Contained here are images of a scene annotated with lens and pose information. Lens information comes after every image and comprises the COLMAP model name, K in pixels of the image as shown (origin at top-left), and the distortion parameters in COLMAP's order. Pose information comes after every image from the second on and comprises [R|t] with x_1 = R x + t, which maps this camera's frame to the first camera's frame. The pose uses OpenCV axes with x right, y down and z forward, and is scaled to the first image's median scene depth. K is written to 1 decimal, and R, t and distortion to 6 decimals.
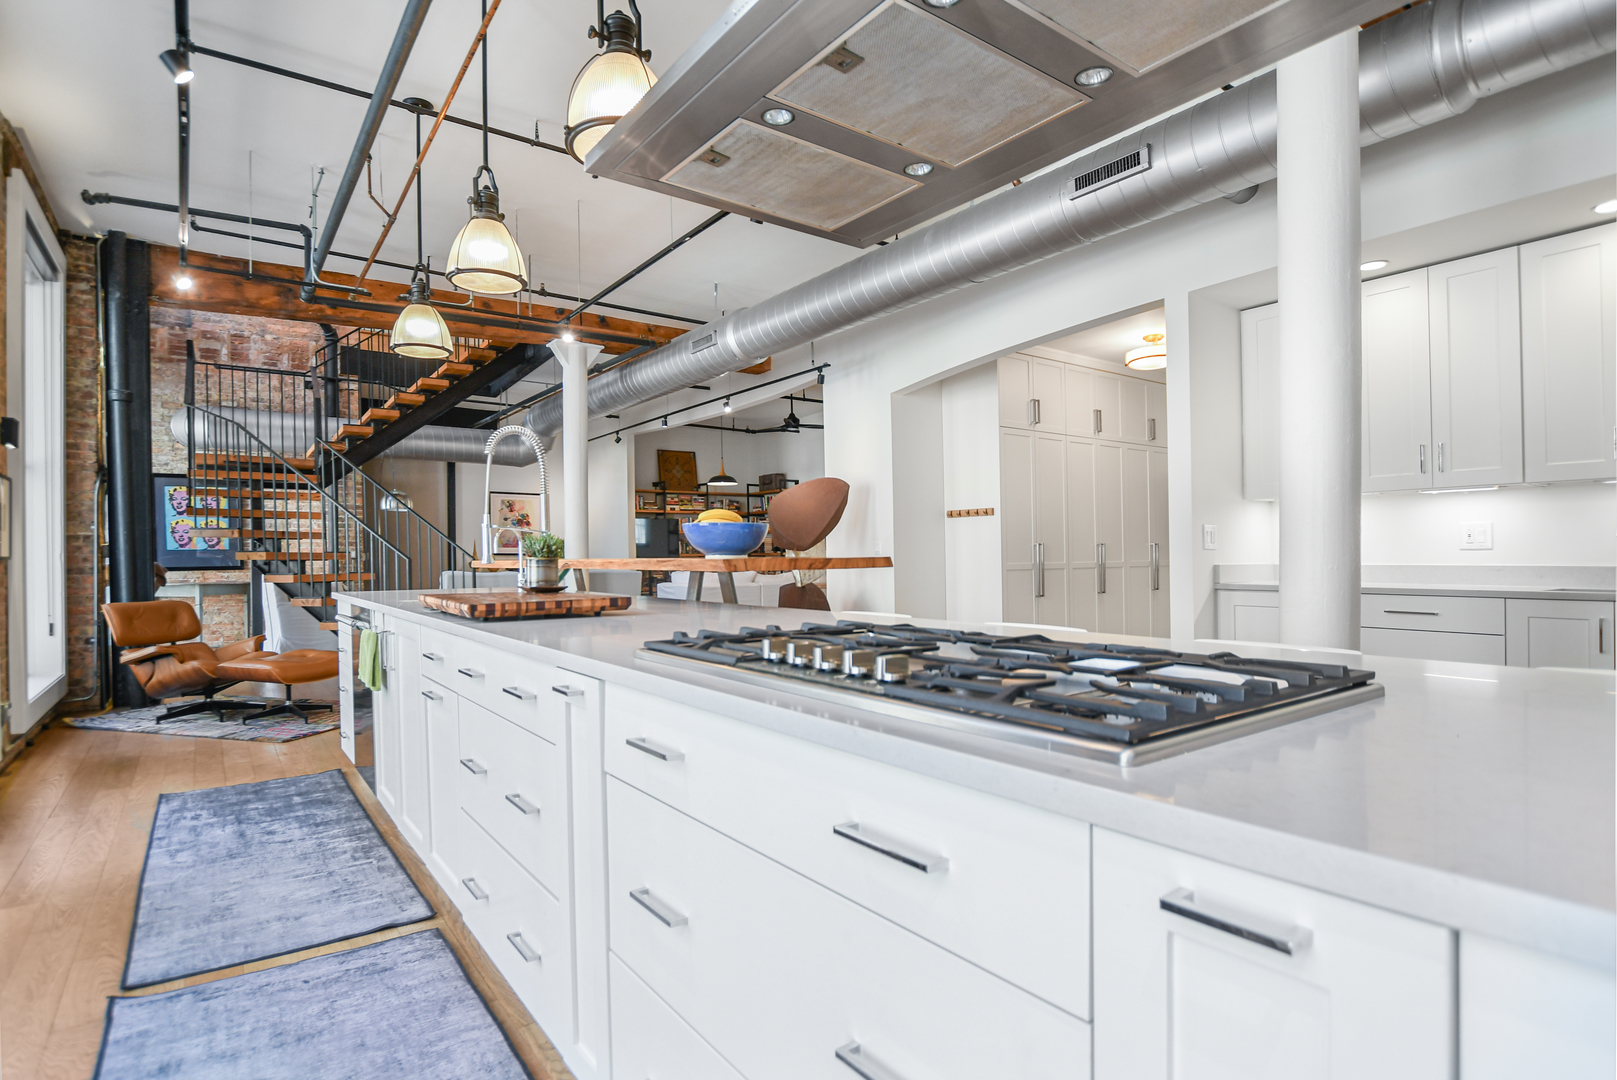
lens RADIAL K [[867.6, 0, 813.9], [0, 867.6, 540.3], [0, 0, 1]] dist [0.003126, -0.000191]
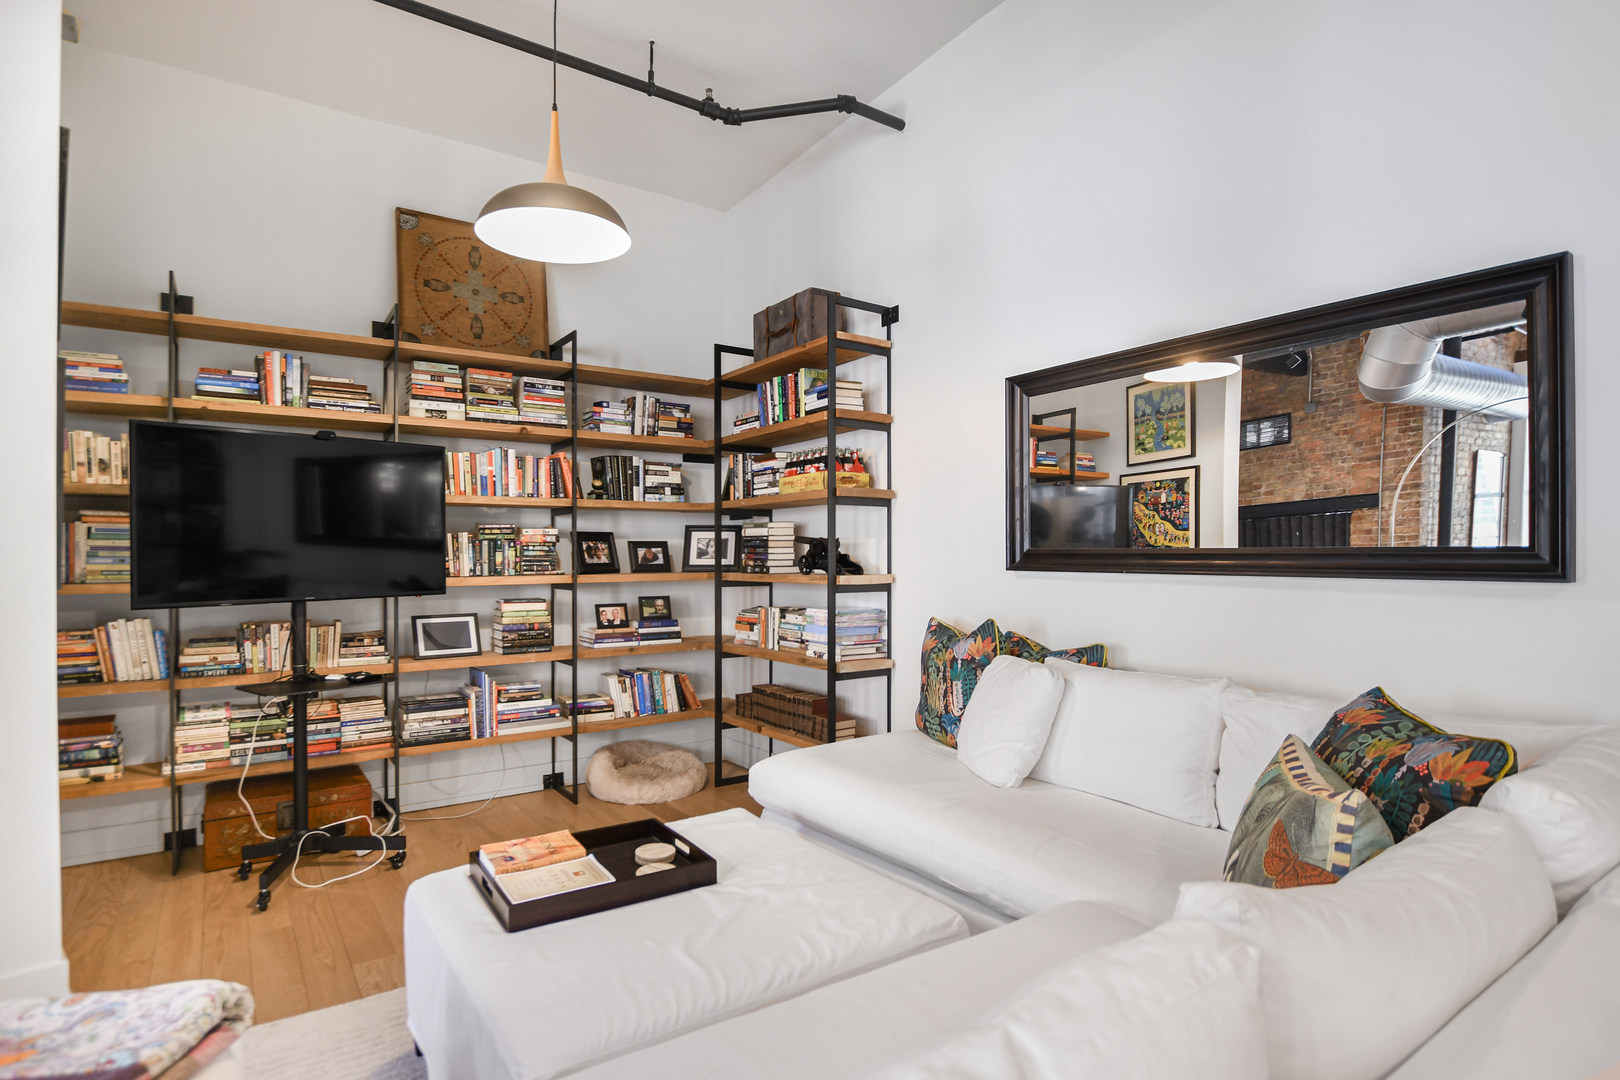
lens RADIAL K [[848.7, 0, 806.1], [0, 848.7, 542.6], [0, 0, 1]] dist [-0.009565, 0.002796]
pose [[0.999853, 0.007041, -0.015619, -0.040764], [-0.006964, 0.999963, 0.004967, 0.002107], [0.015653, -0.004857, 0.999866, 0.718883]]
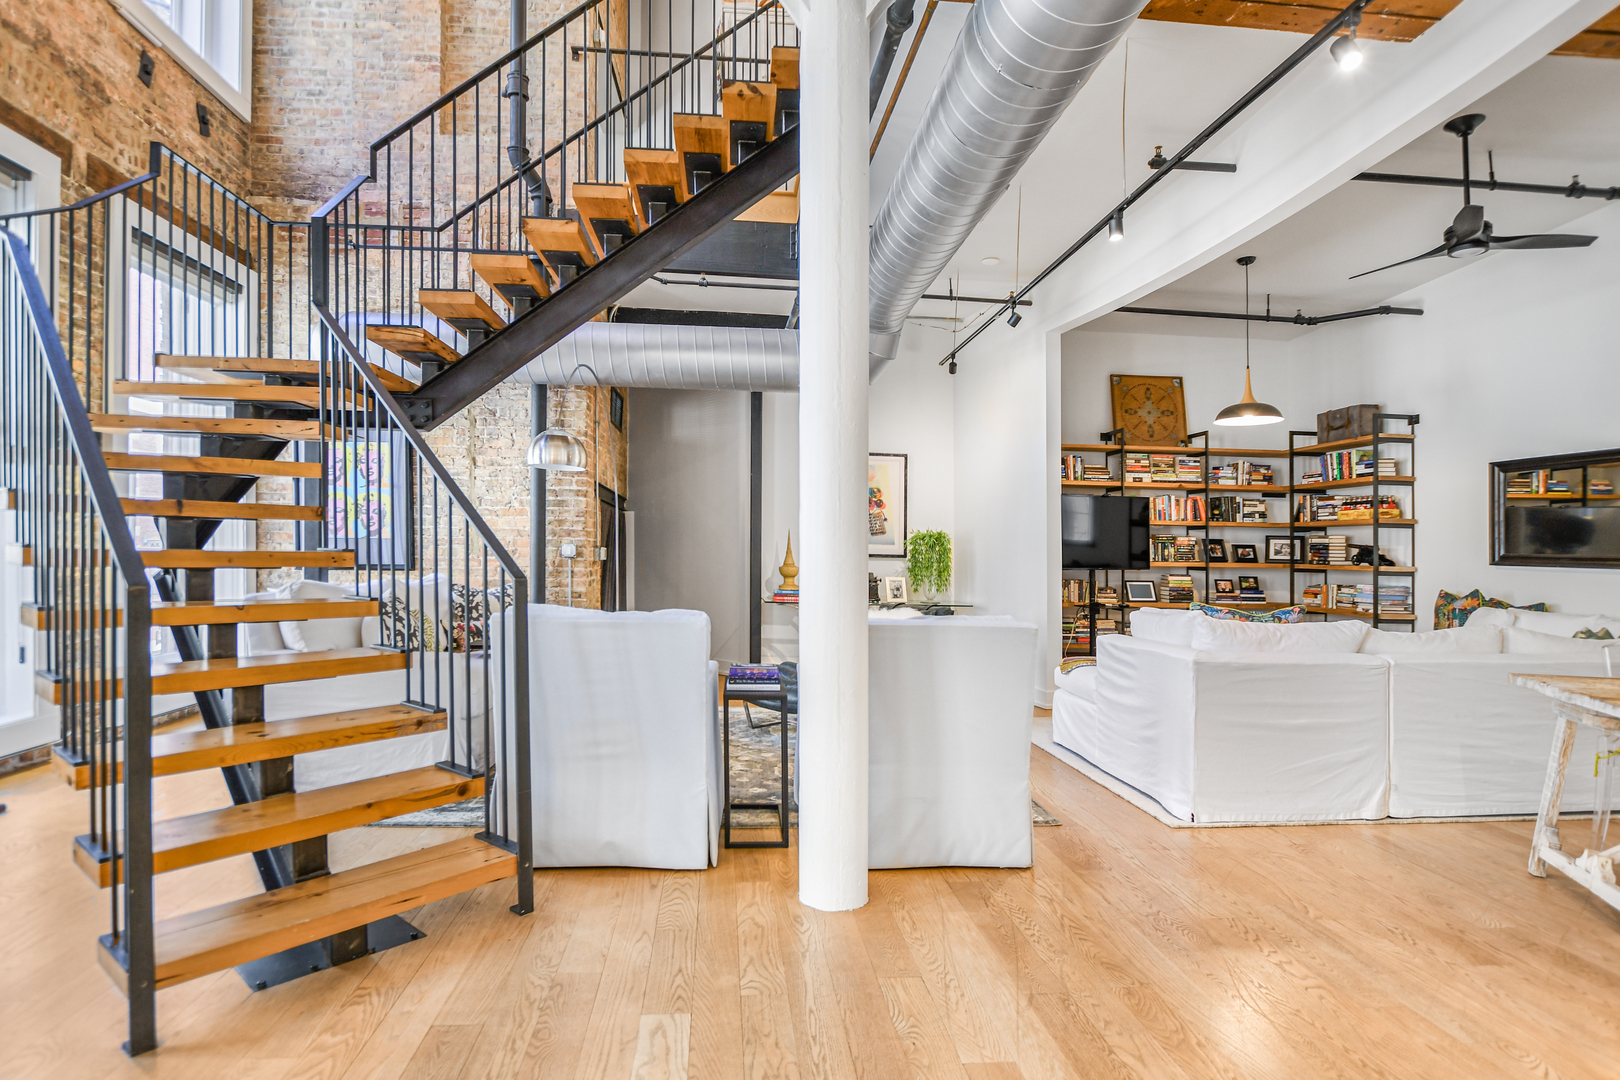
lens RADIAL K [[848.7, 0, 809.9], [0, 848.7, 517.4], [0, 0, 1]] dist [-0.009565, 0.002796]
pose [[0.861650, 0.009459, -0.507414, -0.068176], [-0.018879, 0.999732, -0.013423, -0.001341], [0.507151, 0.021145, 0.861598, 0.426684]]
